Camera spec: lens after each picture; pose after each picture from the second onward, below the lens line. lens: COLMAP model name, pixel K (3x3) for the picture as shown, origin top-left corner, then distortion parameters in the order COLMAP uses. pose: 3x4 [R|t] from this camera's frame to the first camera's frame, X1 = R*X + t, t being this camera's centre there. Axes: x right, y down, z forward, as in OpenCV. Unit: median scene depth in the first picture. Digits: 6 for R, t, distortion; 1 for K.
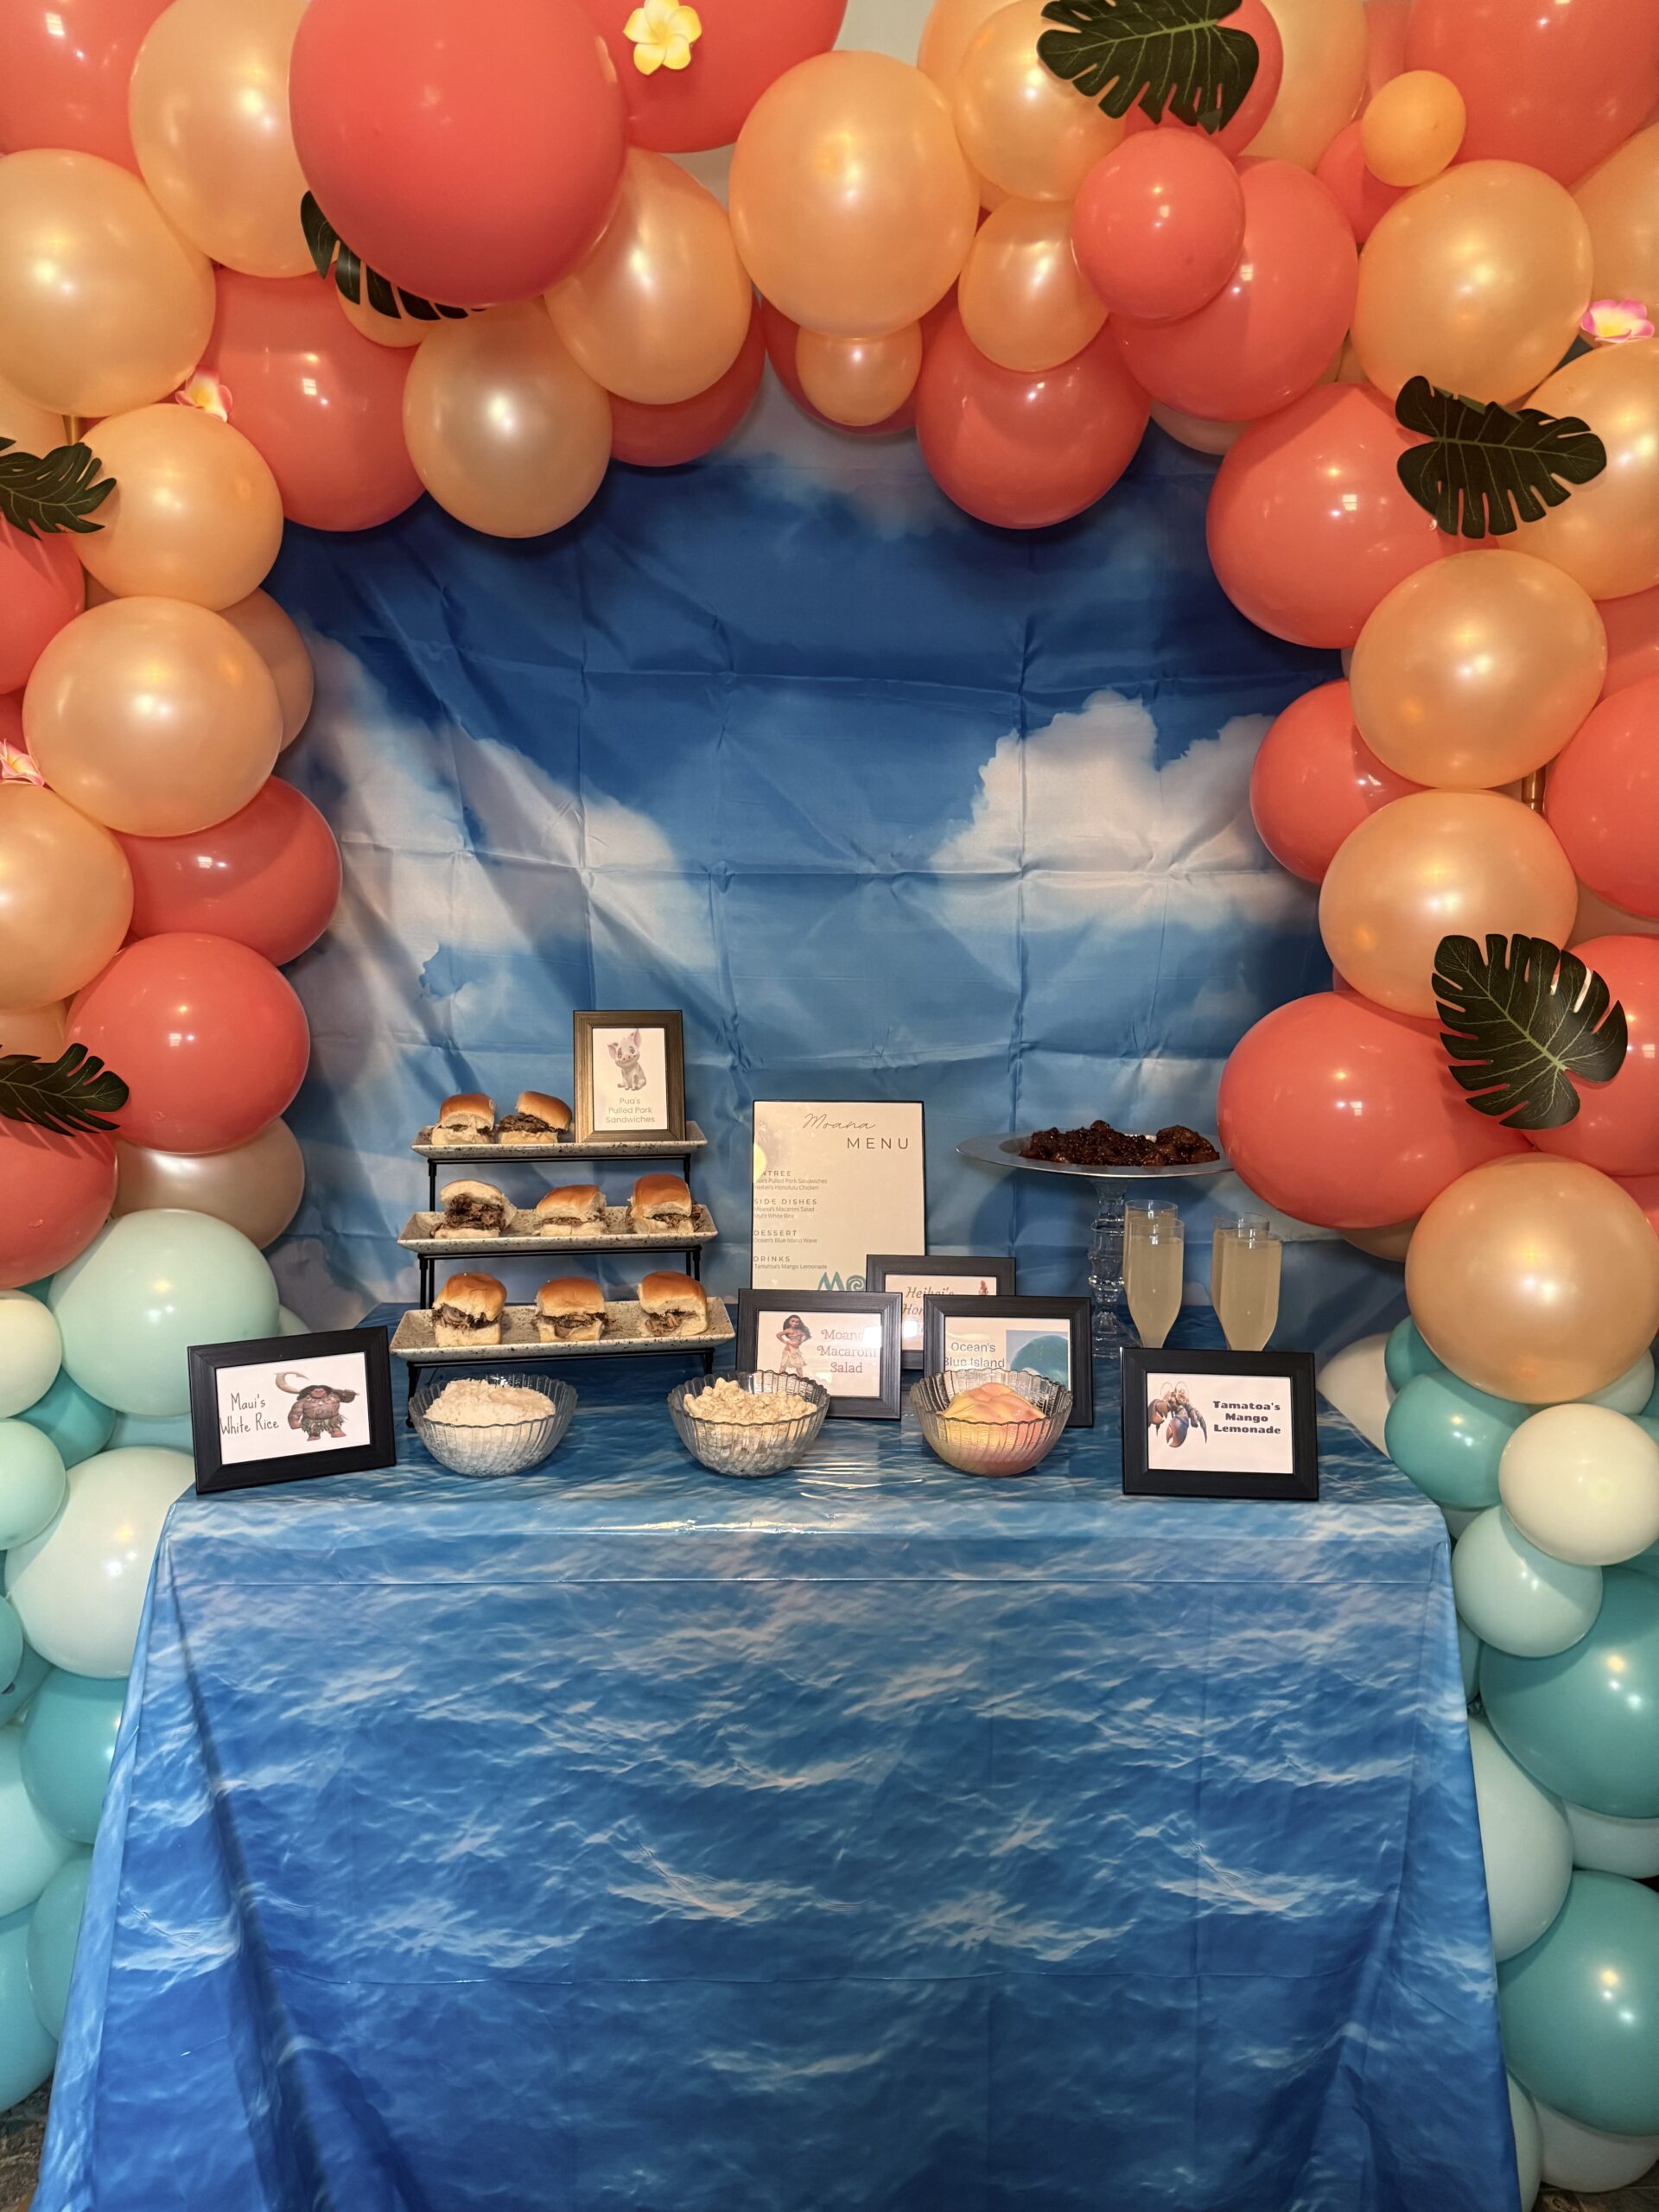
lens RADIAL K [[1579.3, 0, 844.6], [0, 1579.3, 1097.4], [0, 0, 1]] dist [0.017238, -0.042519]
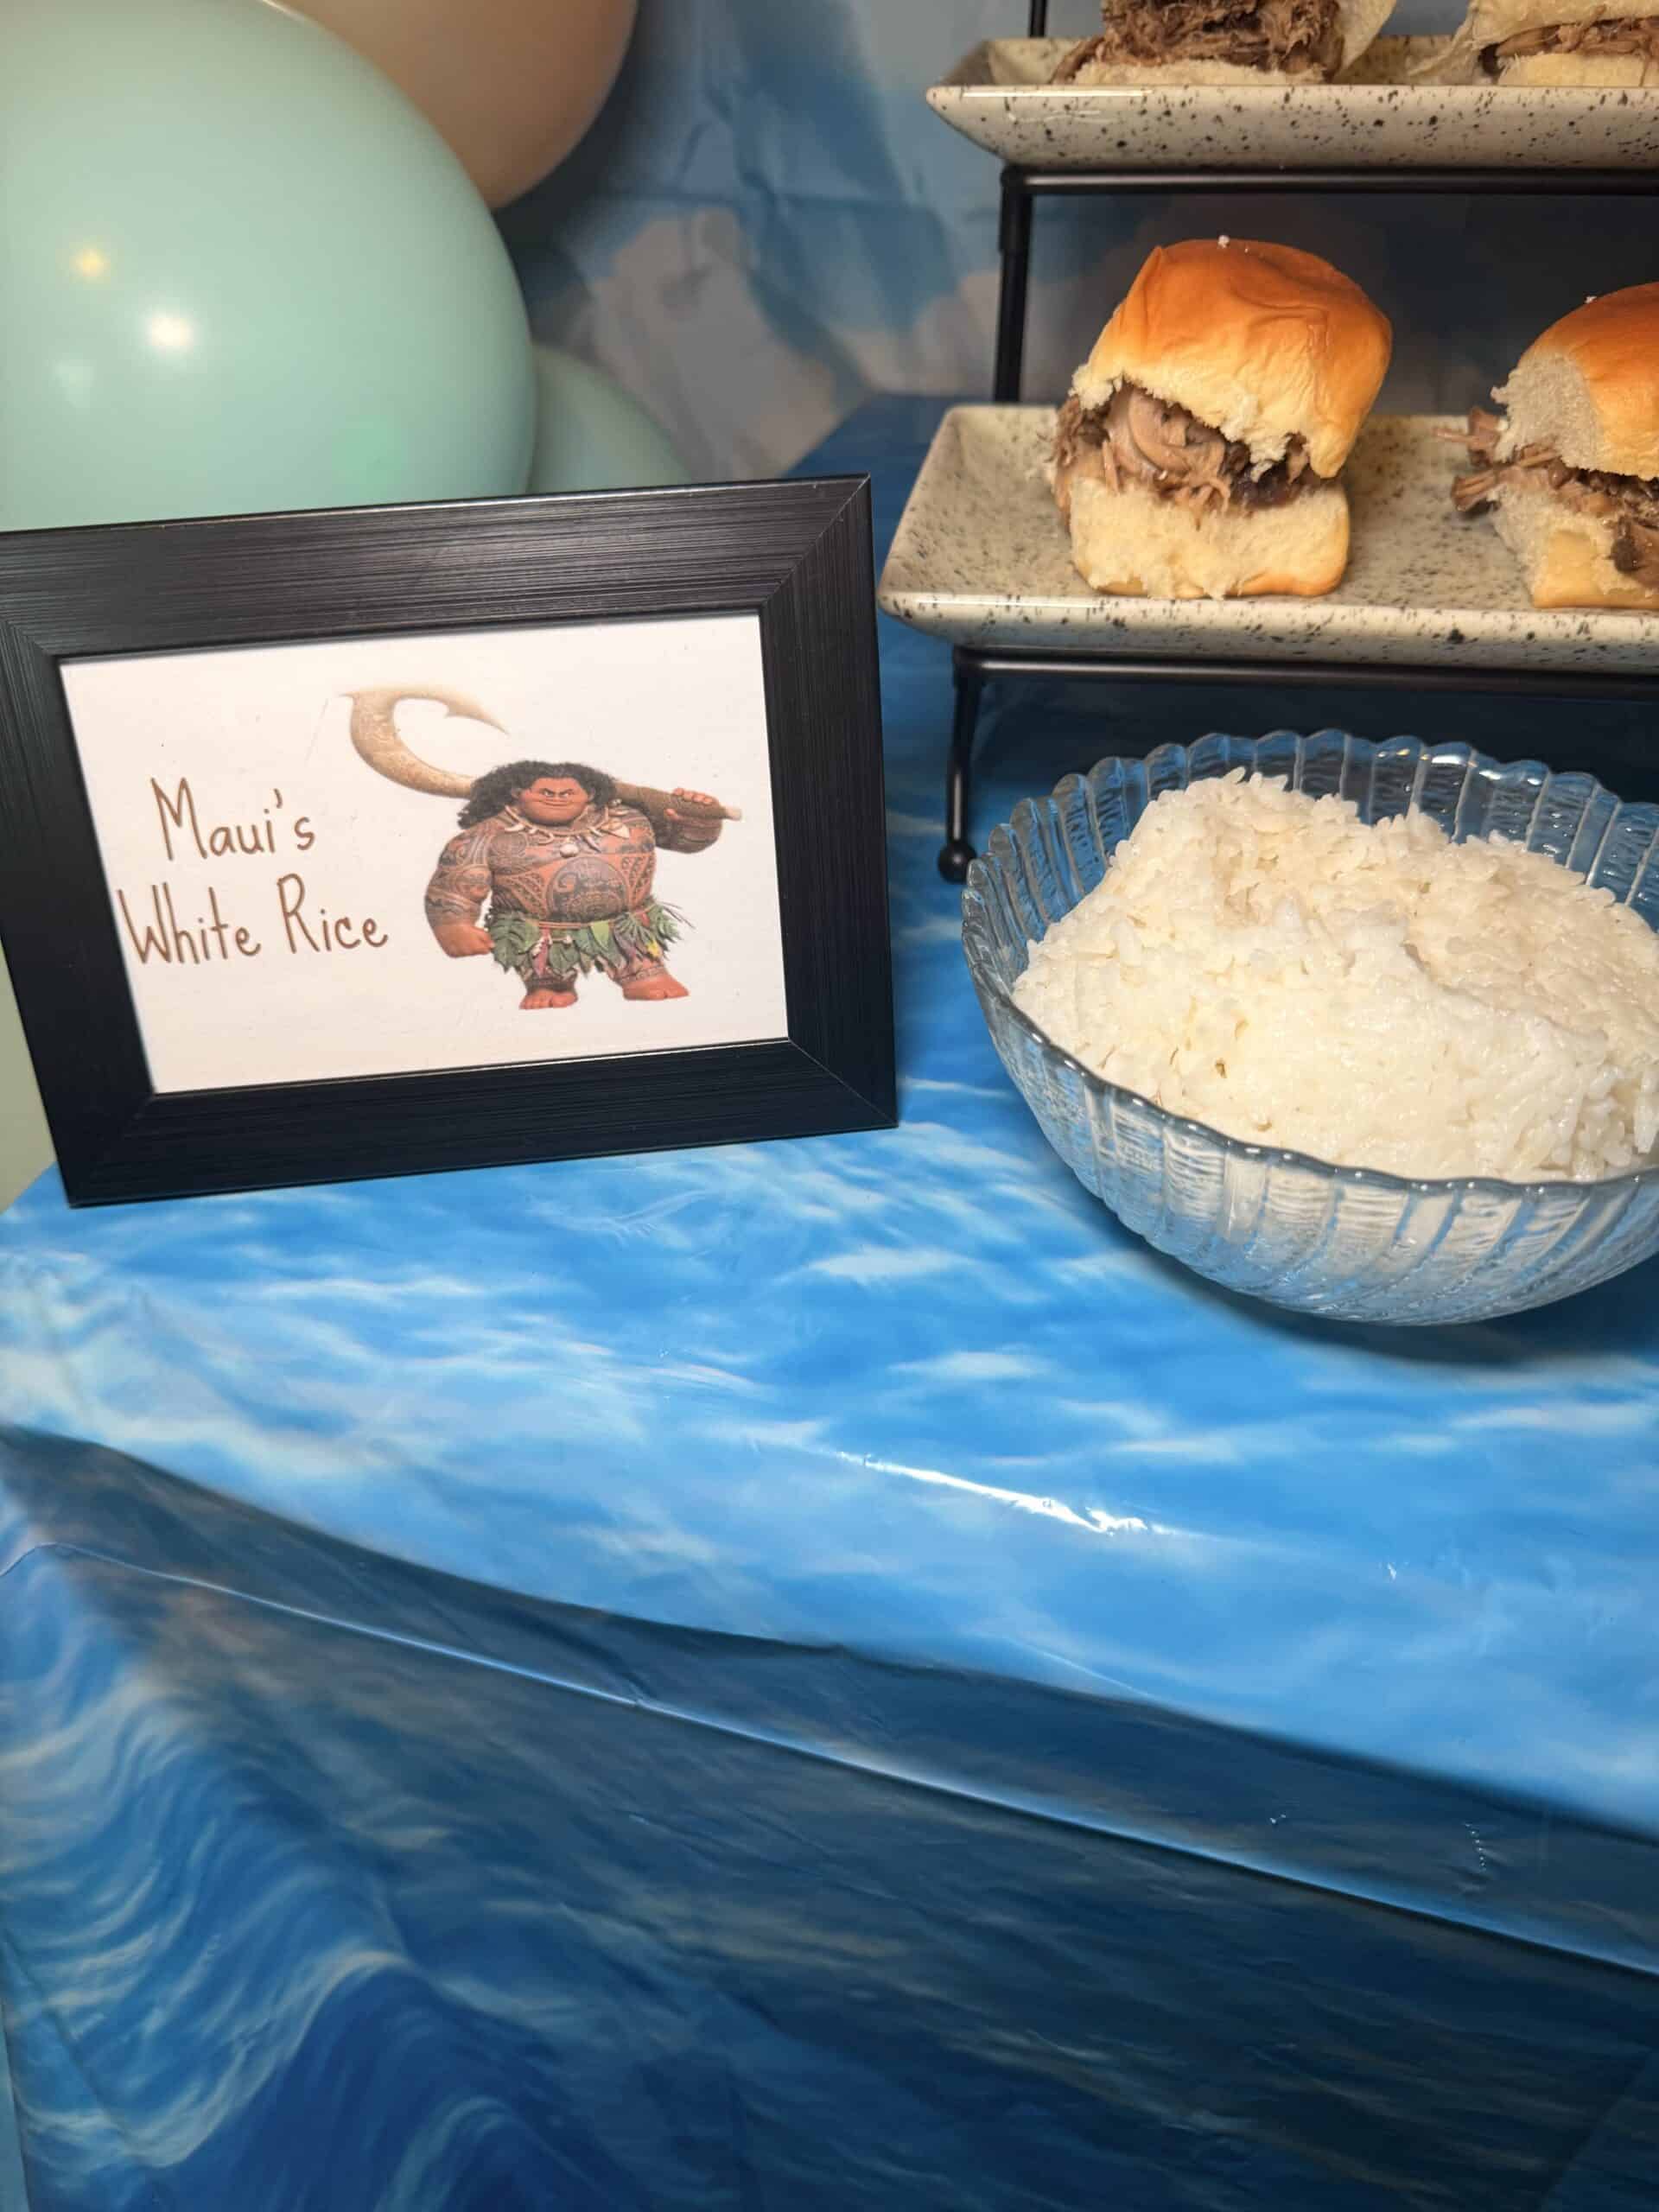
lens RADIAL K [[1579.3, 0, 847.6], [0, 1579.3, 1117.7], [0, 0, 1]] dist [0.017238, -0.042519]
pose [[0.951816, 0.170349, -0.255003, -0.232963], [-0.014684, 0.855889, 0.516950, 0.113027], [0.306317, -0.488297, 0.817151, 0.813051]]
